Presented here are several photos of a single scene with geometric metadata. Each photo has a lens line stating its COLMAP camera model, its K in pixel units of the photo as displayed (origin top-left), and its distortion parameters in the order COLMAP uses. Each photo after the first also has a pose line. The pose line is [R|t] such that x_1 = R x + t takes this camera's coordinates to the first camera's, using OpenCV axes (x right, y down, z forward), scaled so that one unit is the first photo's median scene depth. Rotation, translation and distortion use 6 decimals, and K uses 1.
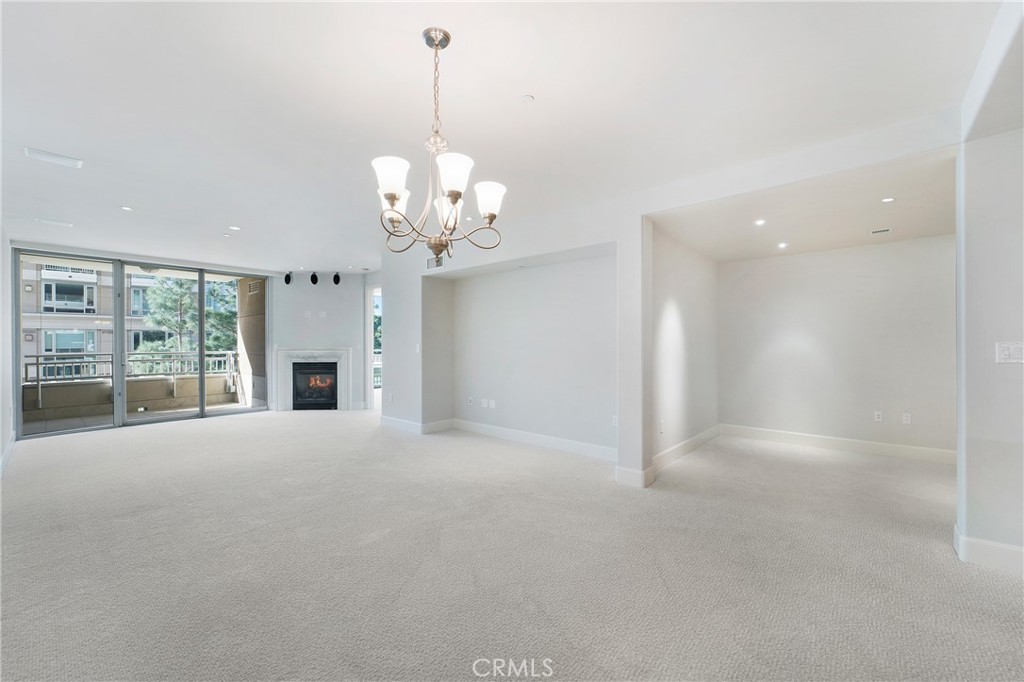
lens RADIAL K [[406.0, 0, 510.2], [0, 406.0, 350.1], [0, 0, 1]] dist [-0.001539, -0.000323]
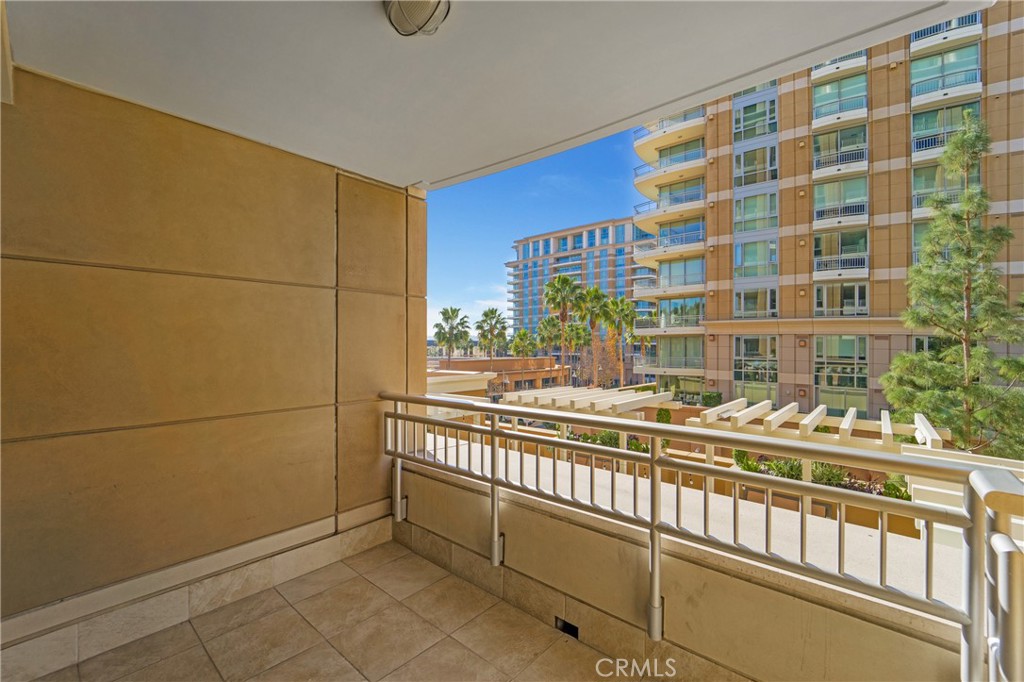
lens RADIAL K [[405.8, 0, 529.4], [0, 405.8, 339.1], [0, 0, 1]] dist [0.001047, 0.000115]
pose [[0.010534, 0.000370, -0.999944, -0.572224], [-0.040827, 0.999166, -0.000061, -0.038863], [0.999111, 0.040825, 0.010540, 0.865261]]
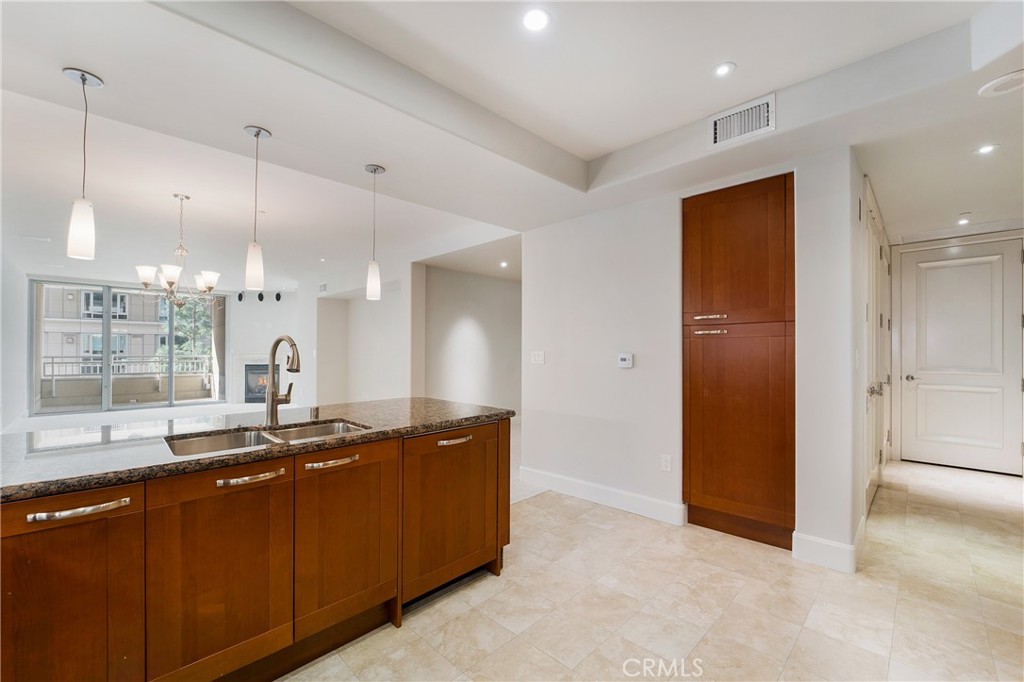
lens RADIAL K [[423.1, 0, 511.4], [0, 423.1, 351.9], [0, 0, 1]] dist [-0.001621, -0.000376]
pose [[0.996951, 0.010429, -0.077334, 0.311203], [-0.011287, 0.999879, -0.010669, -0.002756], [0.077214, 0.011509, 0.996948, -0.182861]]
